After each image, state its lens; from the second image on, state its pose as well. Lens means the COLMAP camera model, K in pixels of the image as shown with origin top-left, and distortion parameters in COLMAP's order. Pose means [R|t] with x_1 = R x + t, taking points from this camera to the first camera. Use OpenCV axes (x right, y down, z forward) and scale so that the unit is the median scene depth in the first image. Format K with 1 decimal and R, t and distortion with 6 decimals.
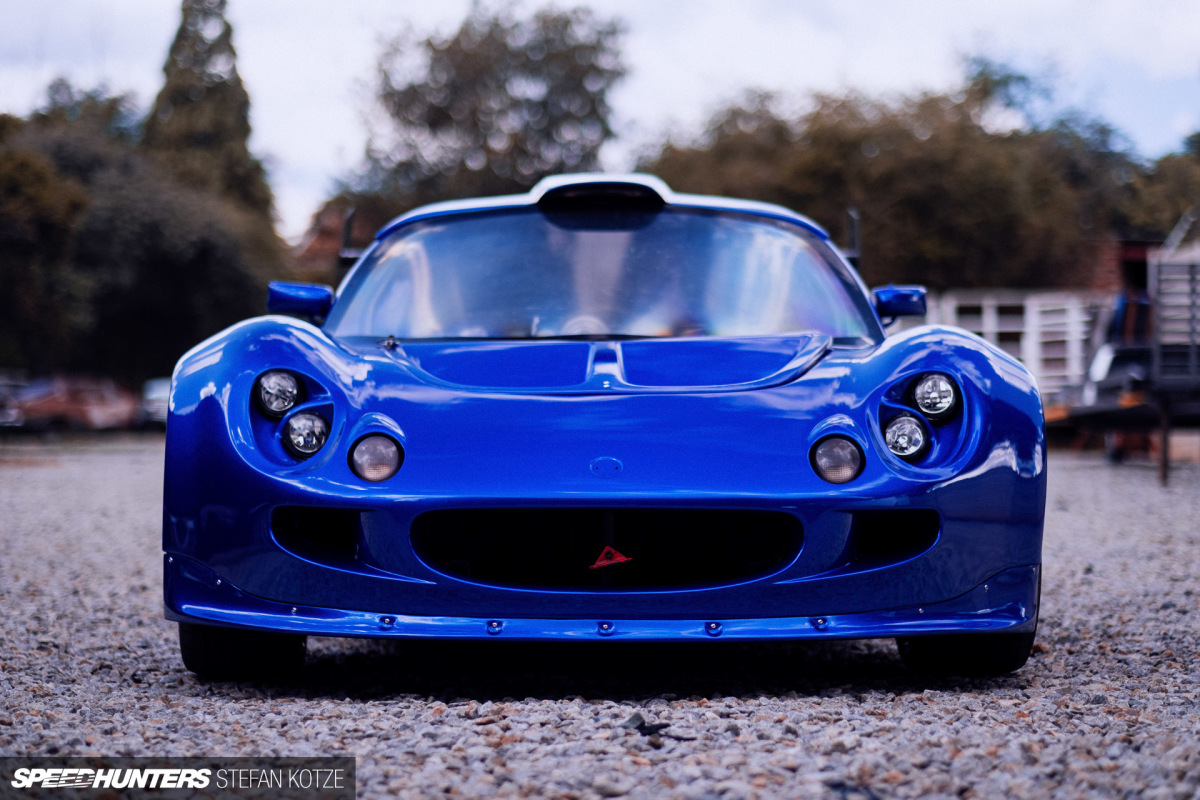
lens RADIAL K [[2822.1, 0, 598.8], [0, 2822.1, 402.5], [0, 0, 1]] dist [-0.000263, 0.000000]
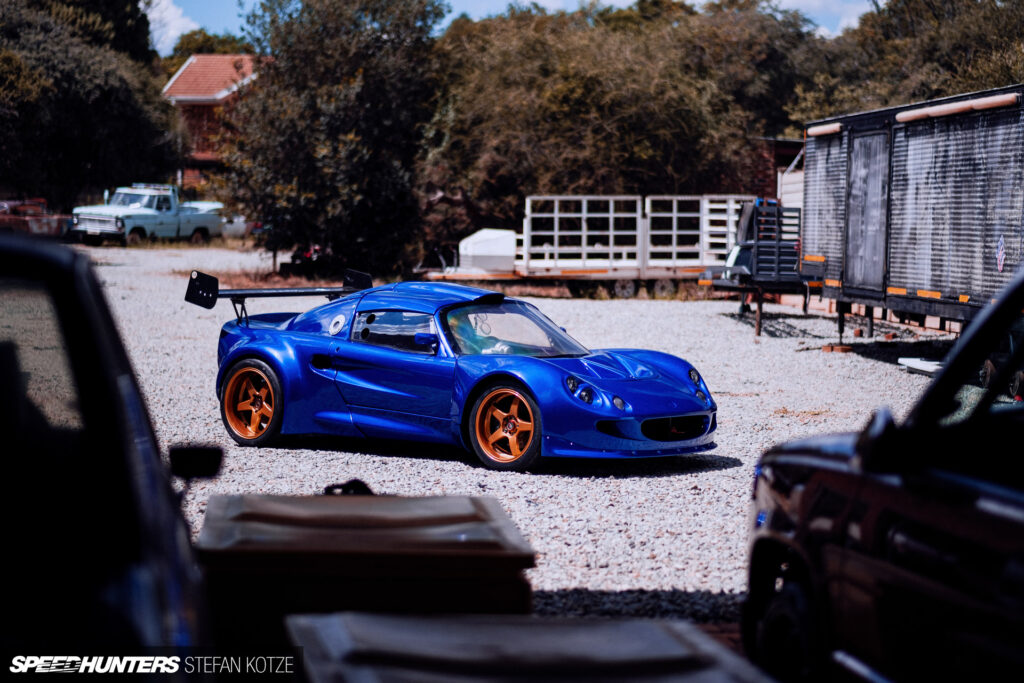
lens RADIAL K [[2408.2, 0, 513.1], [0, 2408.2, 338.8], [0, 0, 1]] dist [-0.000263, 0.000000]
pose [[0.998813, 0.017870, 0.045310, -0.046244], [-0.020798, 0.997670, 0.064983, -0.235122], [-0.044043, -0.065848, 0.996857, -1.760975]]
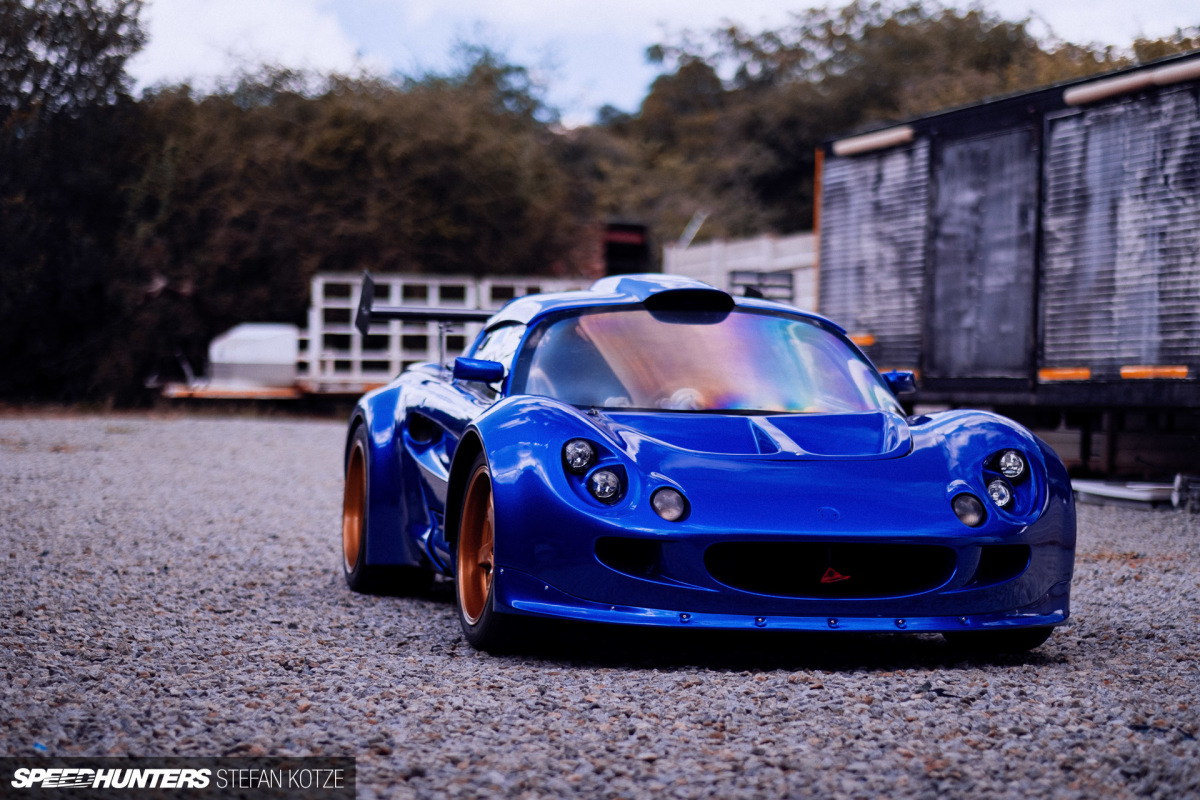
lens RADIAL K [[2822.1, 0, 602.8], [0, 2822.1, 403.8], [0, 0, 1]] dist [-0.000263, 0.000000]
pose [[0.973951, 0.022085, 0.225679, -0.410161], [-0.026819, 0.999479, 0.017932, -0.053259], [-0.225166, -0.023517, 0.974037, -0.377059]]
